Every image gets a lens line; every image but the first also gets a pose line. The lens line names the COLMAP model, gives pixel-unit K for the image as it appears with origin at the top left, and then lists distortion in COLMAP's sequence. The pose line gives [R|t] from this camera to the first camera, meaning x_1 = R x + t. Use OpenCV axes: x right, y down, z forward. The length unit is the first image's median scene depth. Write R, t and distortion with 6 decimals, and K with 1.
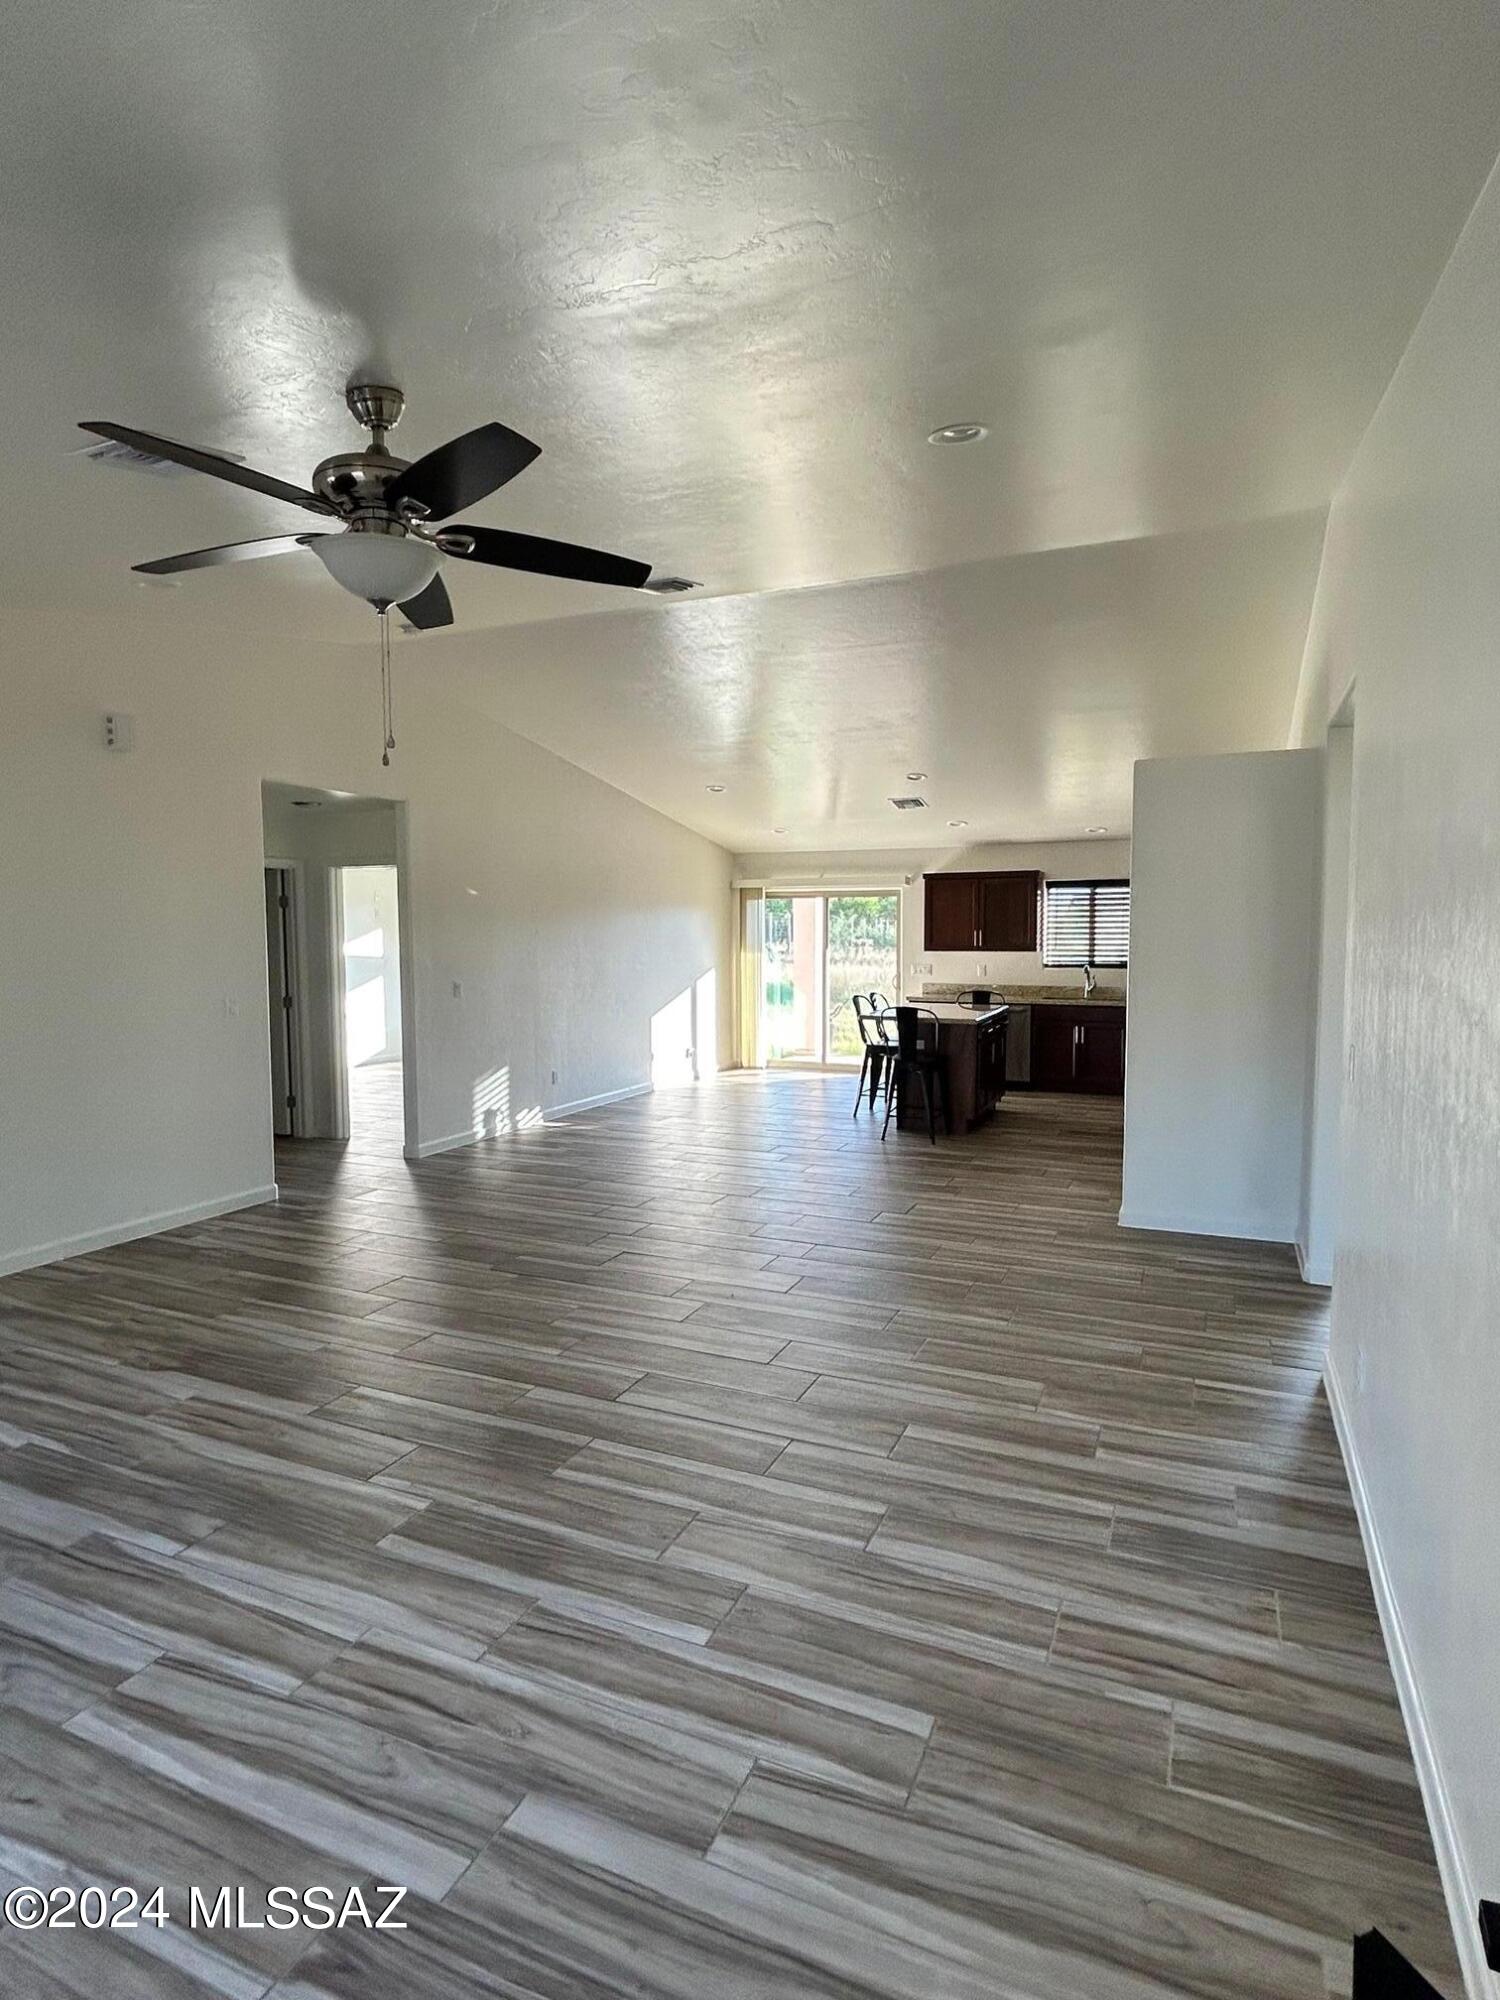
lens RADIAL K [[1069.4, 0, 761.2], [0, 1069.4, 1005.4], [0, 0, 1]] dist [-0.004802, 0.000365]
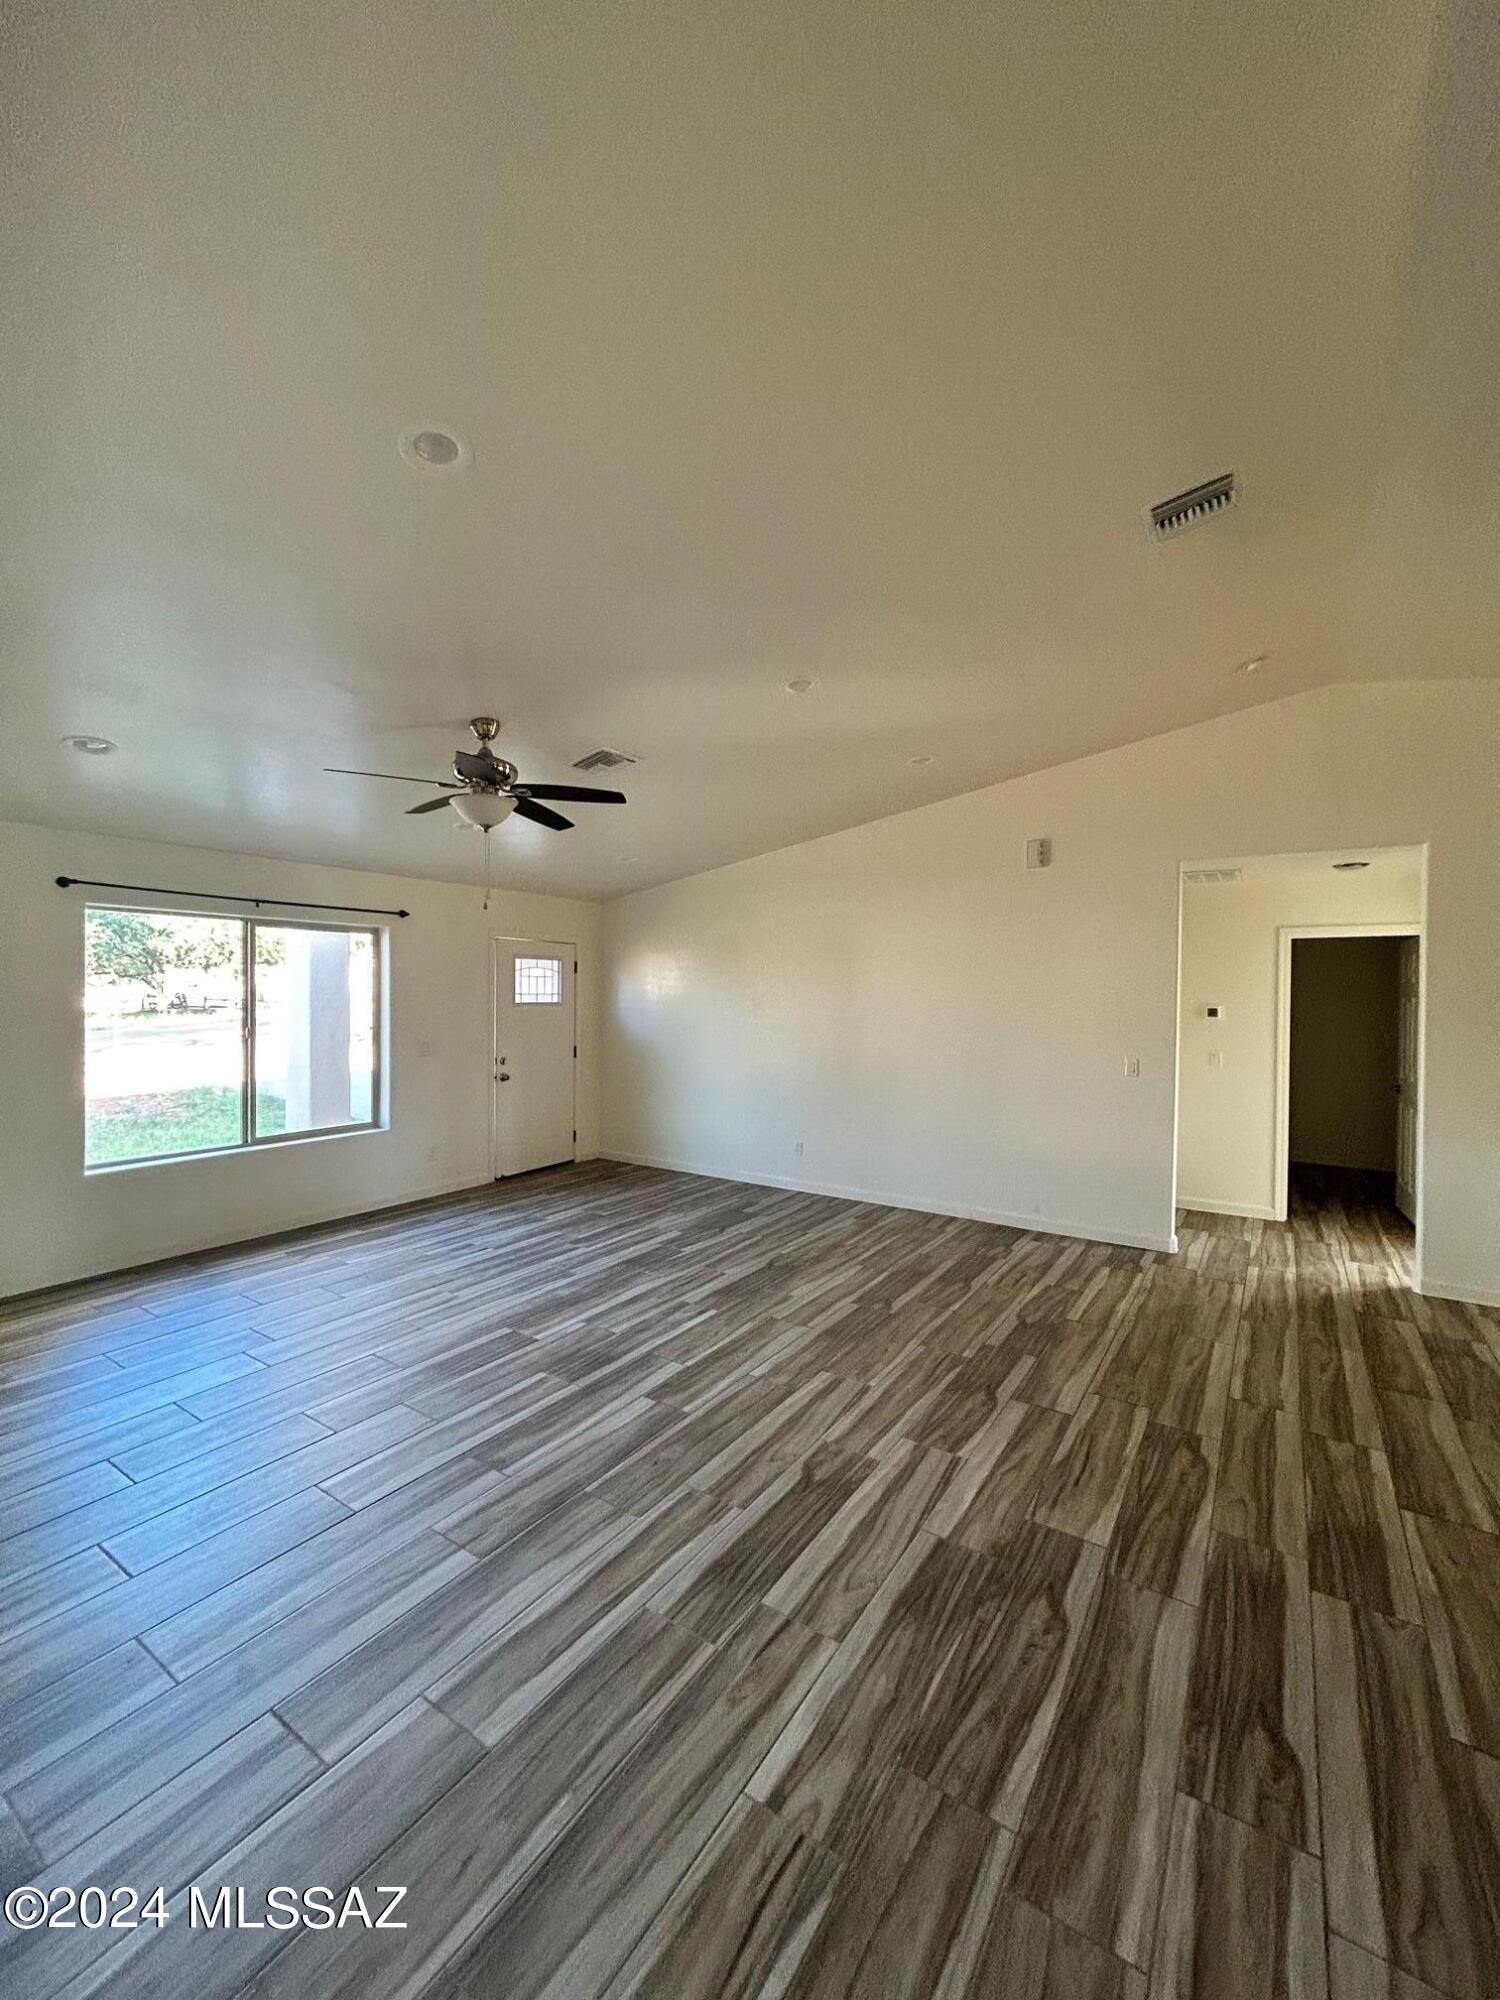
lens RADIAL K [[796.7, 0, 723.0], [0, 796.7, 983.5], [0, 0, 1]] dist [0.002909, 0.000293]
pose [[-0.187818, -0.011951, -0.982131, 0.497621], [-0.079057, 0.996866, 0.002988, -0.063506], [0.979017, 0.078206, -0.188174, 0.852445]]
